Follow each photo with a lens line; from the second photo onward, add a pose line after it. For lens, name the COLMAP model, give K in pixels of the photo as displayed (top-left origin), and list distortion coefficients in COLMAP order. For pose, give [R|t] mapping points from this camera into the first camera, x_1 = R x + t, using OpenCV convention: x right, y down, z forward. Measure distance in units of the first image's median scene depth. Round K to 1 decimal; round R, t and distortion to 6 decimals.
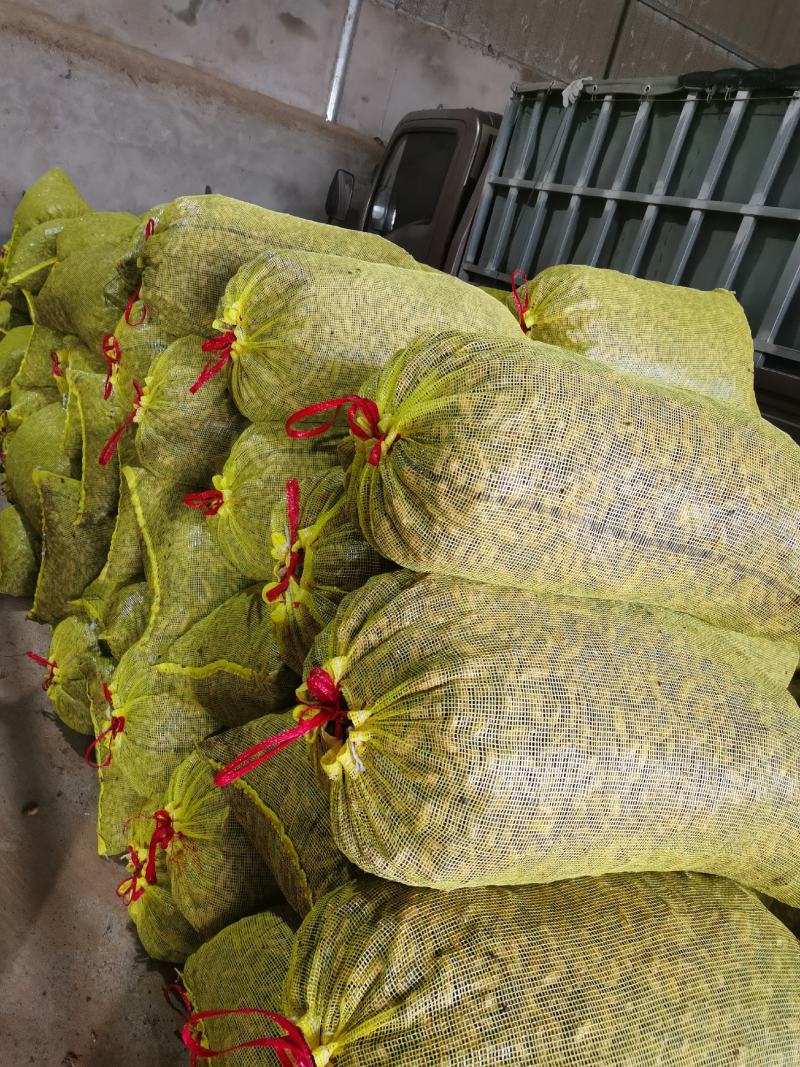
lens RADIAL K [[813.1, 0, 397.1], [0, 813.1, 528.4], [0, 0, 1]] dist [0.061223, -0.070941]
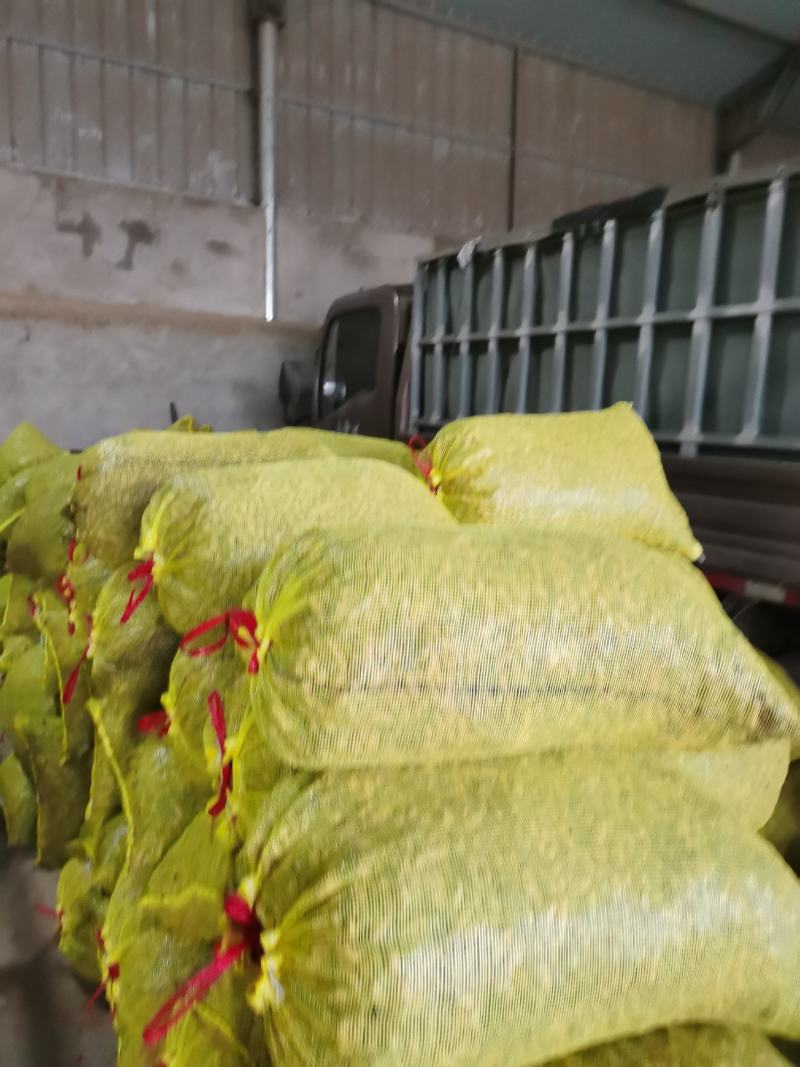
lens RADIAL K [[813.1, 0, 397.1], [0, 813.1, 528.4], [0, 0, 1]] dist [0.061223, -0.070941]
pose [[0.974509, -0.223884, -0.014437, 0.129390], [0.217972, 0.960078, -0.175322, -0.021815], [0.053112, 0.167706, 0.984405, -0.030080]]
